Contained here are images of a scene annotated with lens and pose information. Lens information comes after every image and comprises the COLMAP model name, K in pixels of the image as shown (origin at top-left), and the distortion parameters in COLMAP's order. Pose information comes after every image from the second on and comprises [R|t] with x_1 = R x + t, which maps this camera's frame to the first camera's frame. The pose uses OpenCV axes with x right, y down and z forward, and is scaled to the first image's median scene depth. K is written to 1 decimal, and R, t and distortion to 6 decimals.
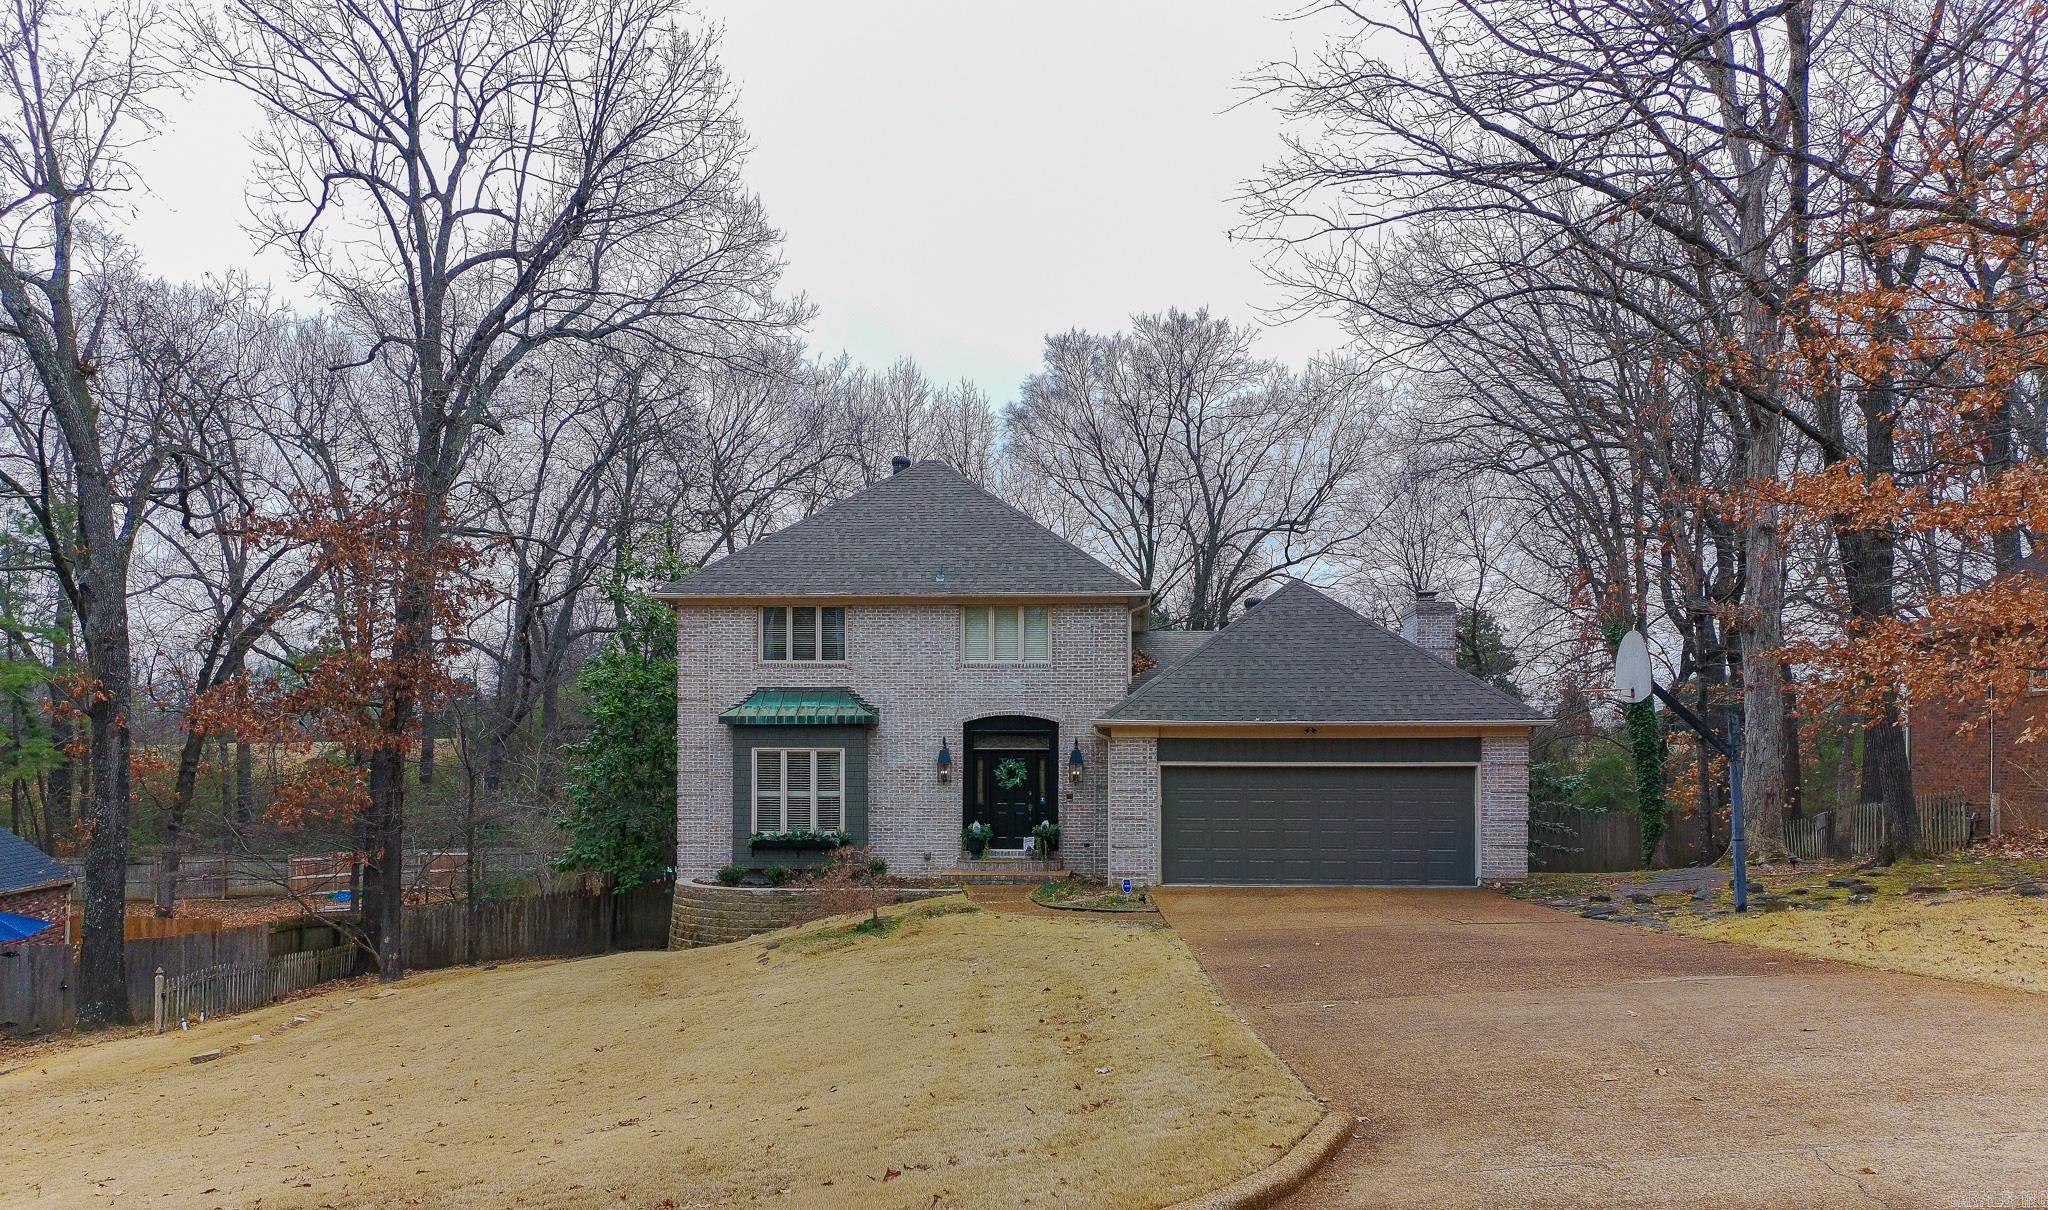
lens RADIAL K [[1519.2, 0, 1042.2], [0, 1519.2, 761.8], [0, 0, 1]] dist [0.092148, 0.005062]
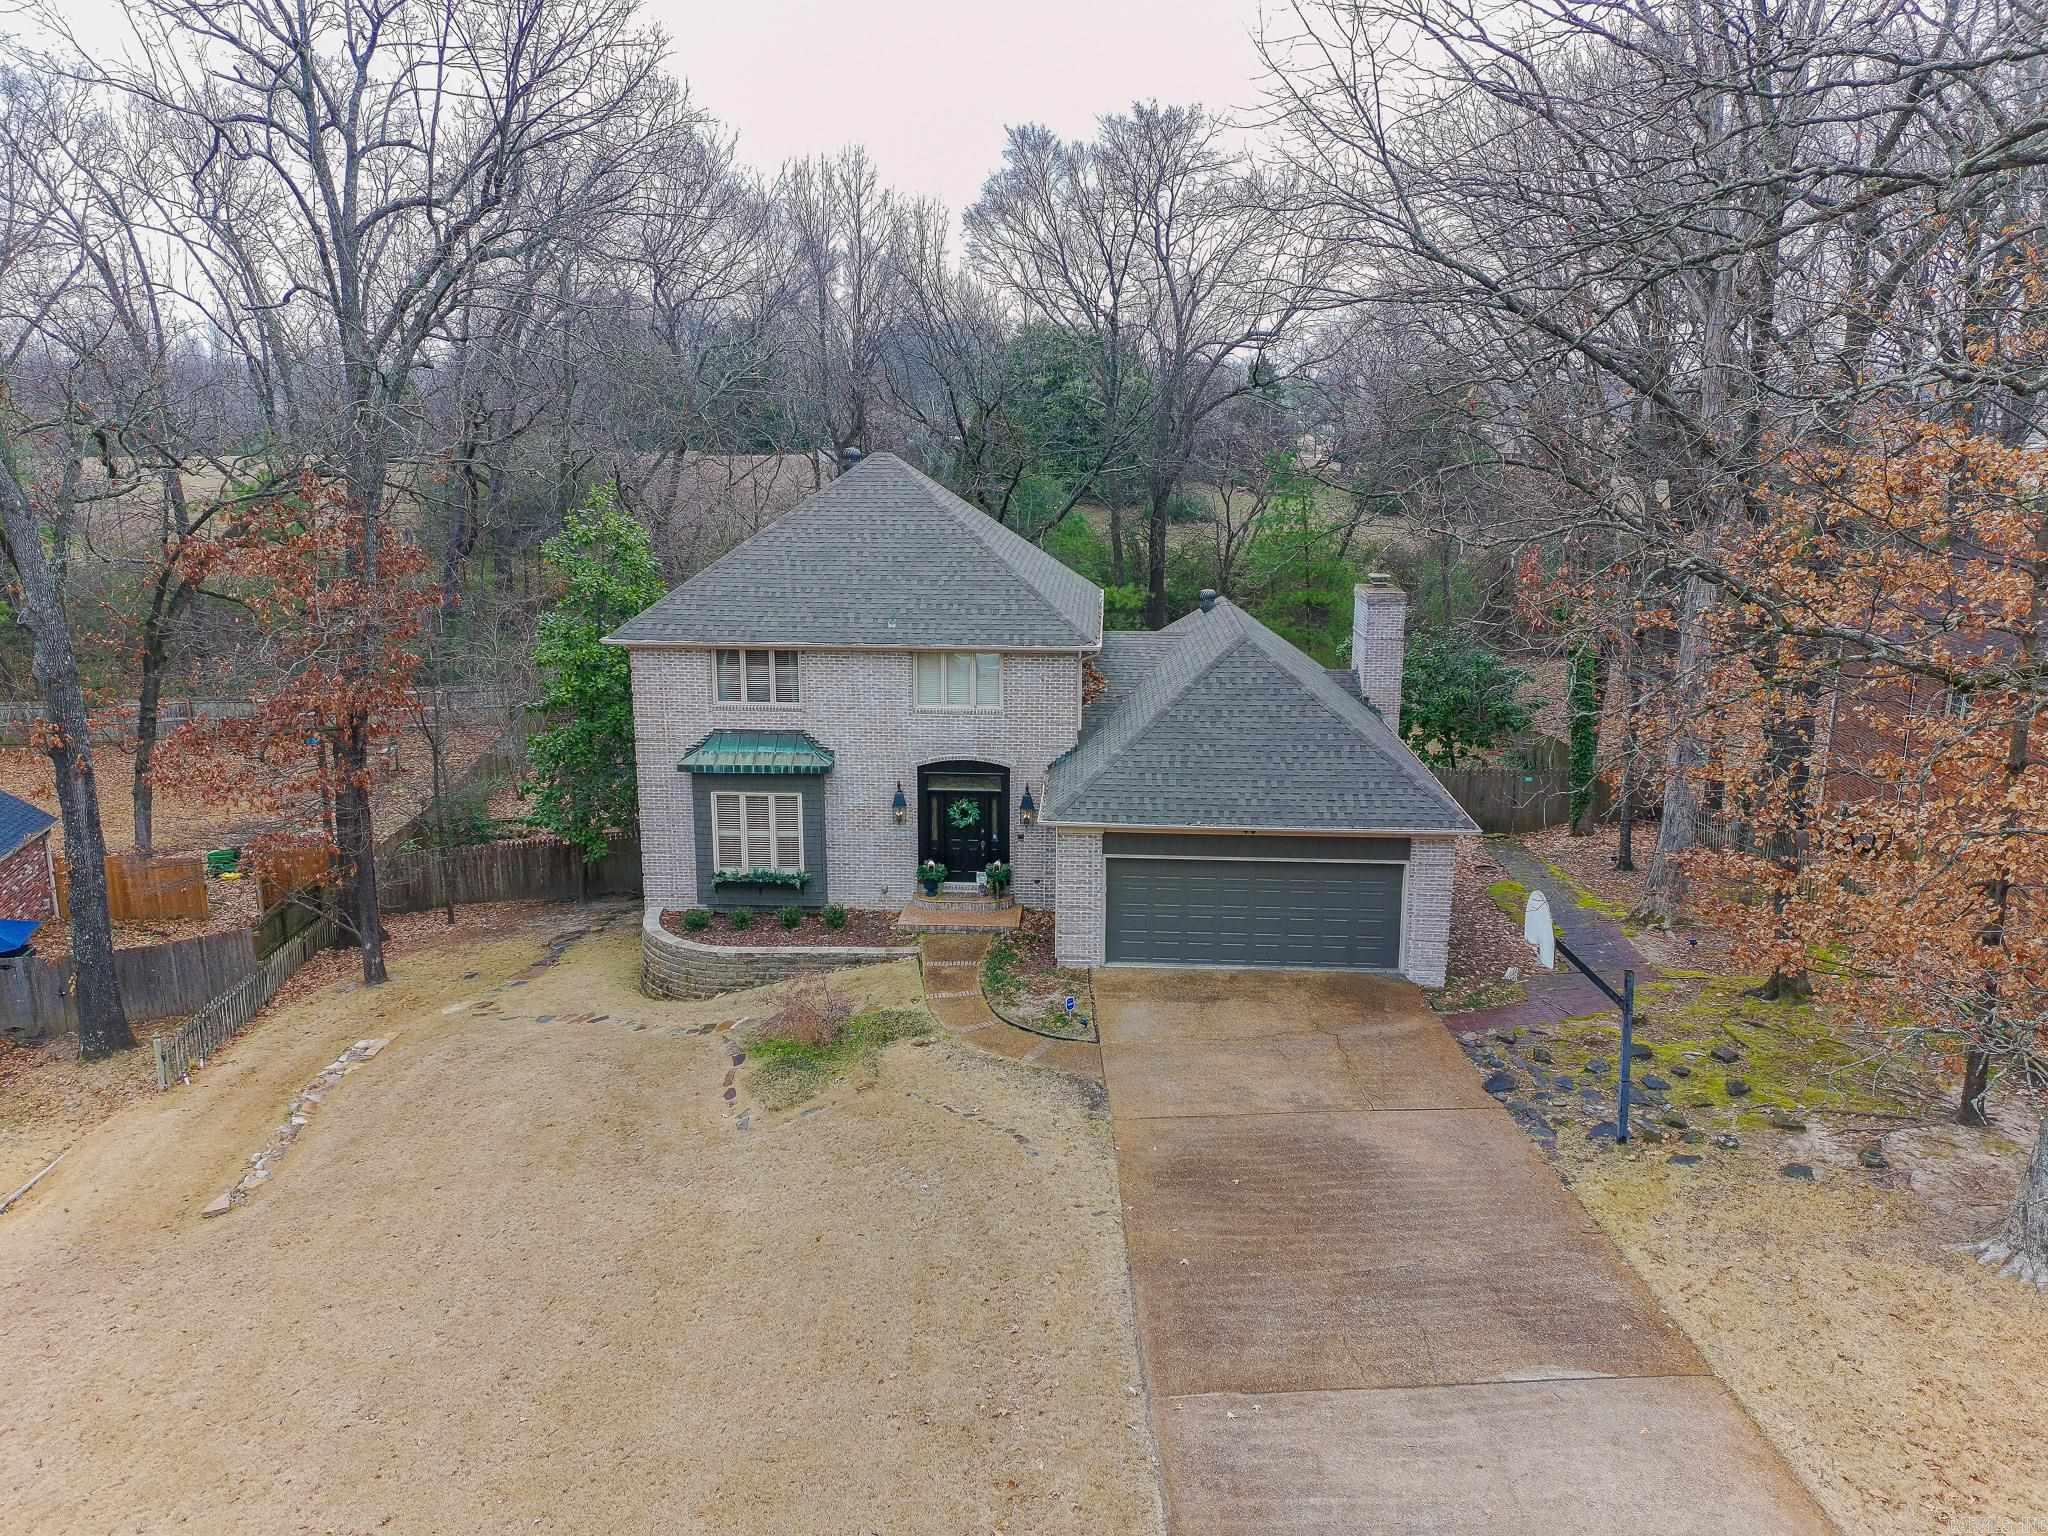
lens RADIAL K [[1515.7, 0, 1038.1], [0, 1515.7, 766.2], [0, 0, 1]] dist [0.110378, -0.034210]
pose [[0.999824, -0.000508, 0.018739, 0.010584], [-0.003751, 0.973998, 0.226527, -0.258198], [-0.018367, -0.226558, 0.973825, 0.000814]]
